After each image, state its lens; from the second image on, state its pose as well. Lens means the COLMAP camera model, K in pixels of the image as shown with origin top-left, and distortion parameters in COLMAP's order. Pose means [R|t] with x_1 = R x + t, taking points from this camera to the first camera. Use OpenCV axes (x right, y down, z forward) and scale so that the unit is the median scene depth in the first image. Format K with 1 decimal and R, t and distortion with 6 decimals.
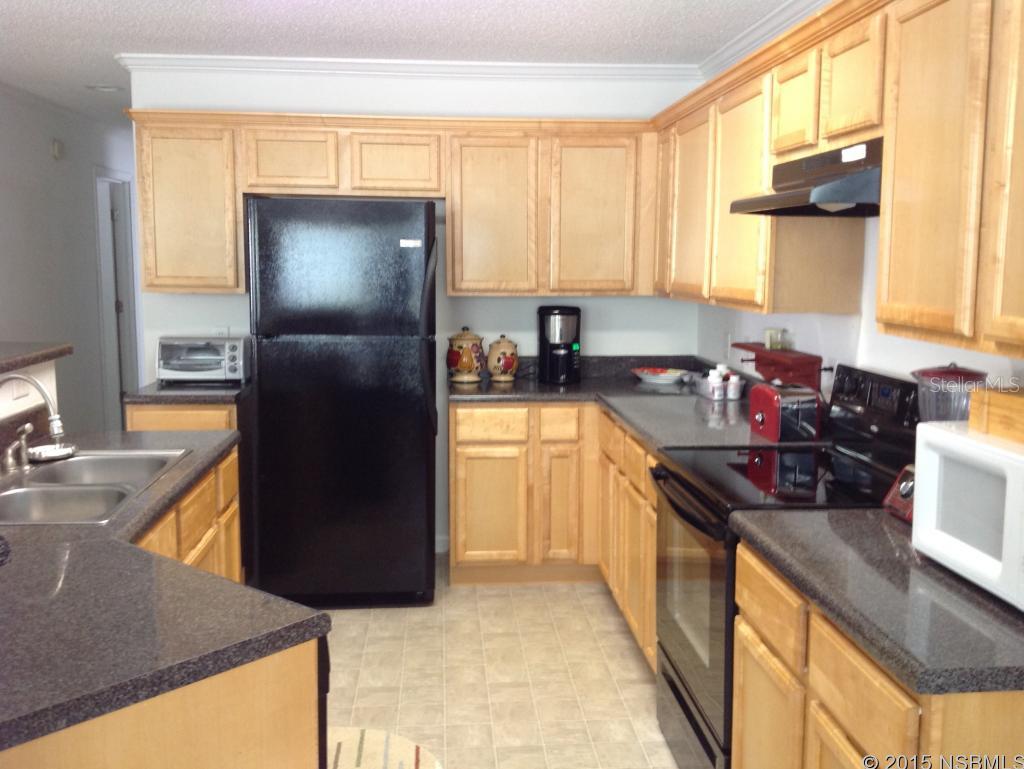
lens RADIAL K [[970.5, 0, 512.0], [0, 970.5, 384.5], [0, 0, 1]] dist [0.188827, -0.439395]
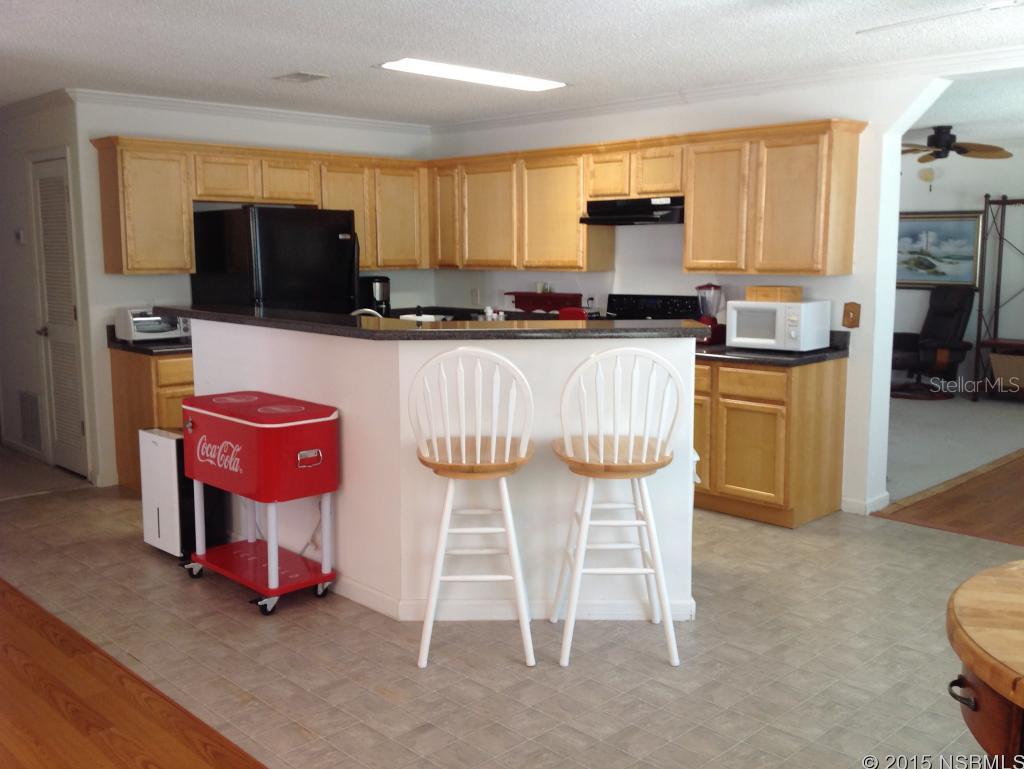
lens RADIAL K [[970.5, 0, 512.0], [0, 970.5, 384.5], [0, 0, 1]] dist [0.188827, -0.439395]
pose [[0.763972, -0.100852, 0.637319, -0.843792], [0.092762, 0.994616, 0.046196, 0.040116], [-0.638547, 0.023826, 0.769214, -0.343247]]
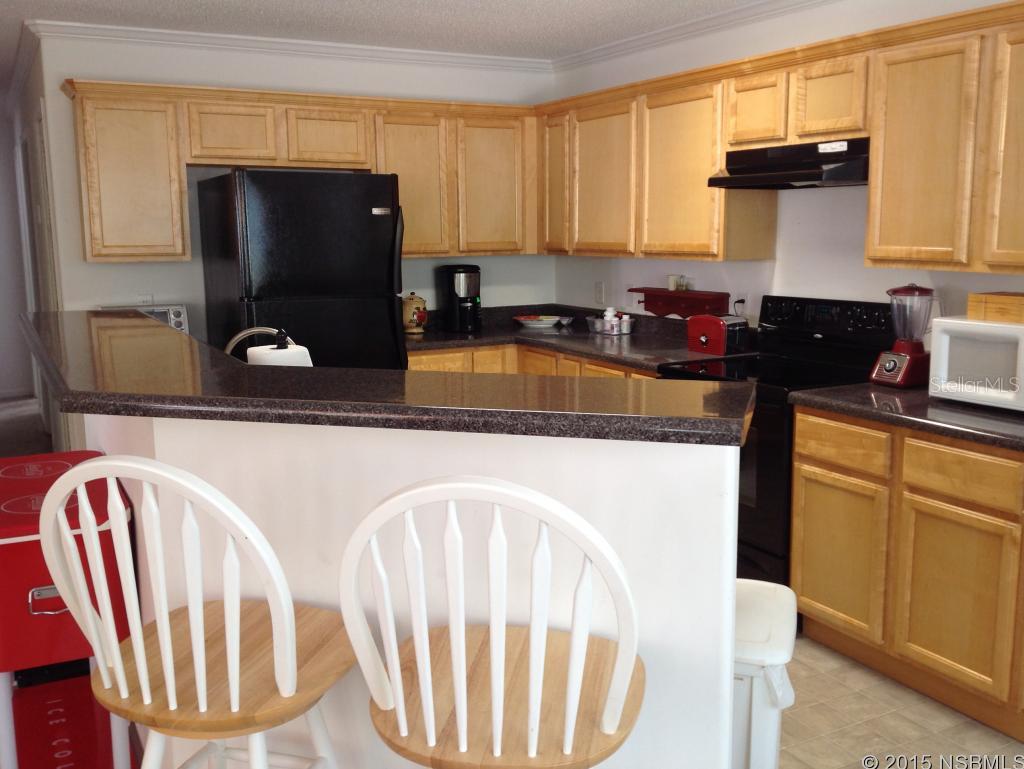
lens RADIAL K [[970.5, 0, 512.0], [0, 970.5, 384.5], [0, 0, 1]] dist [0.188827, -0.439395]
pose [[0.915925, -0.078452, 0.393608, -0.390096], [0.065156, 0.996765, 0.047052, 0.011350], [-0.396026, -0.017451, 0.918074, -0.098638]]
